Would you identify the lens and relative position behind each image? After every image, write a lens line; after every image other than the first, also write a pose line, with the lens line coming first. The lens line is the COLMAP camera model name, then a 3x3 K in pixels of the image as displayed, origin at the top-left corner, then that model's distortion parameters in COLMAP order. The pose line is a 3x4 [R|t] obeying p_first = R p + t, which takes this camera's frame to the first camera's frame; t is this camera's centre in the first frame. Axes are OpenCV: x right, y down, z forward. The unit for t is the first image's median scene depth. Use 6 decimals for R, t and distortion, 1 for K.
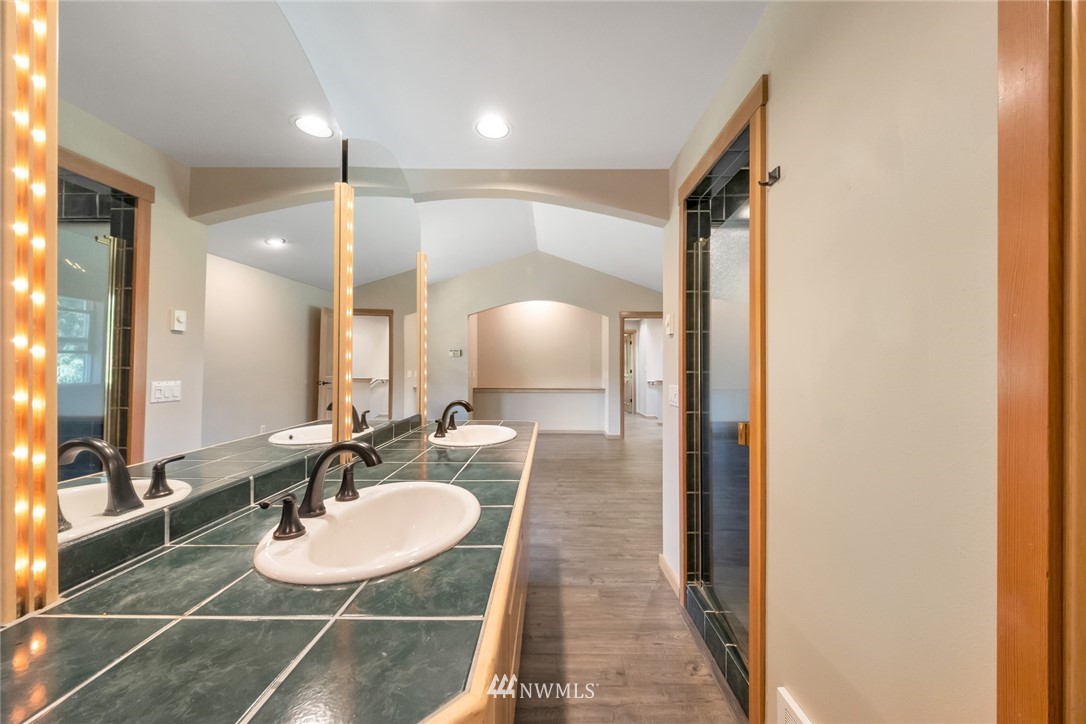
lens RADIAL K [[383.8, 0, 543.0], [0, 383.8, 362.0], [0, 0, 1]] dist [0.000379, -0.000183]
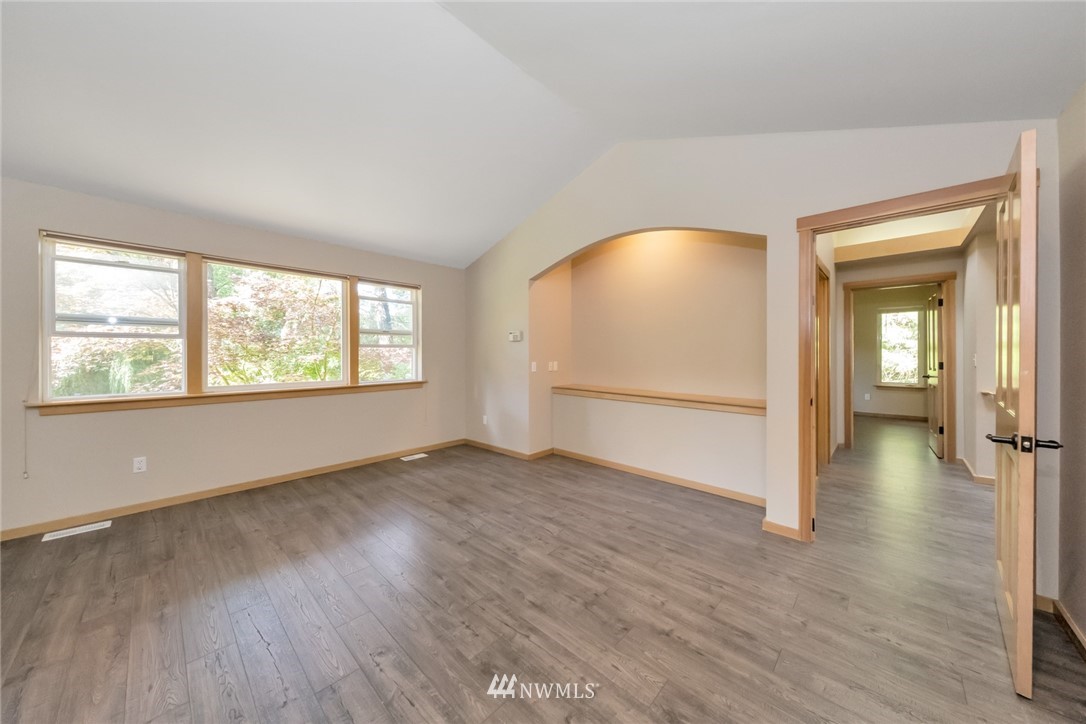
lens RADIAL K [[372.7, 0, 545.3], [0, 372.7, 354.1], [0, 0, 1]] dist [-0.000307, -0.000219]
pose [[0.737913, 0.002194, -0.674892, 0.261838], [0.003151, 0.999973, 0.006697, 0.004457], [0.674888, -0.007068, 0.737886, 0.545566]]
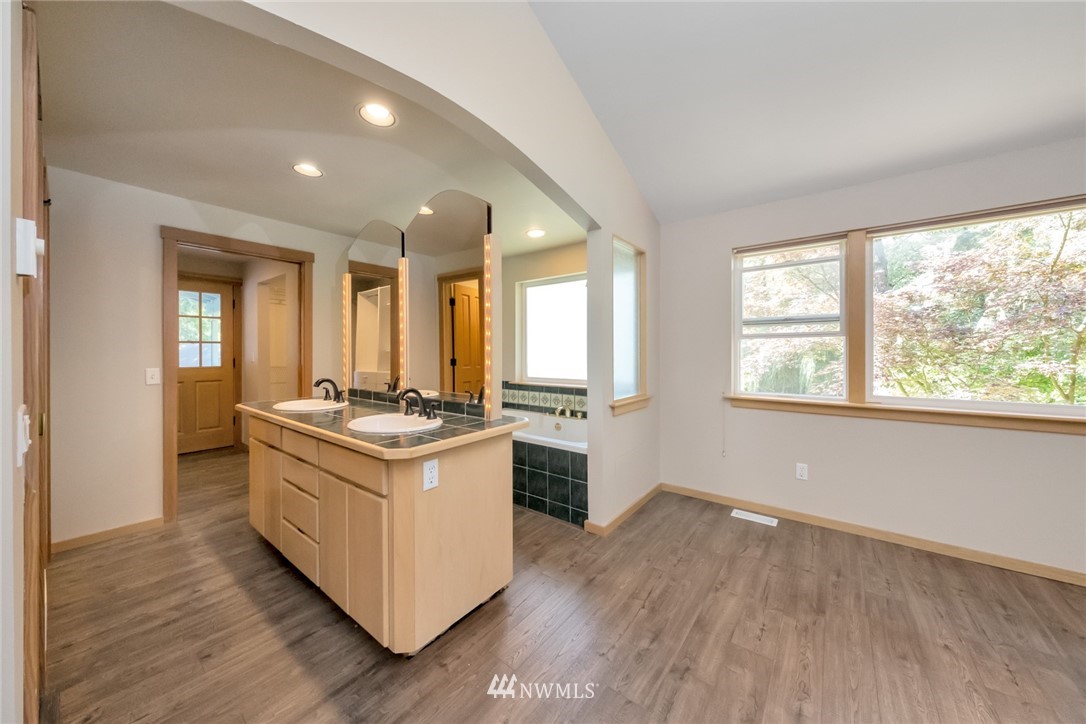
lens RADIAL K [[372.7, 0, 545.3], [0, 372.7, 354.1], [0, 0, 1]] dist [-0.000307, -0.000219]
pose [[-0.599444, 0.001564, -0.800415, 0.110660], [0.007144, 0.999969, -0.003396, 0.005313], [0.800385, -0.007753, -0.599437, 0.567938]]
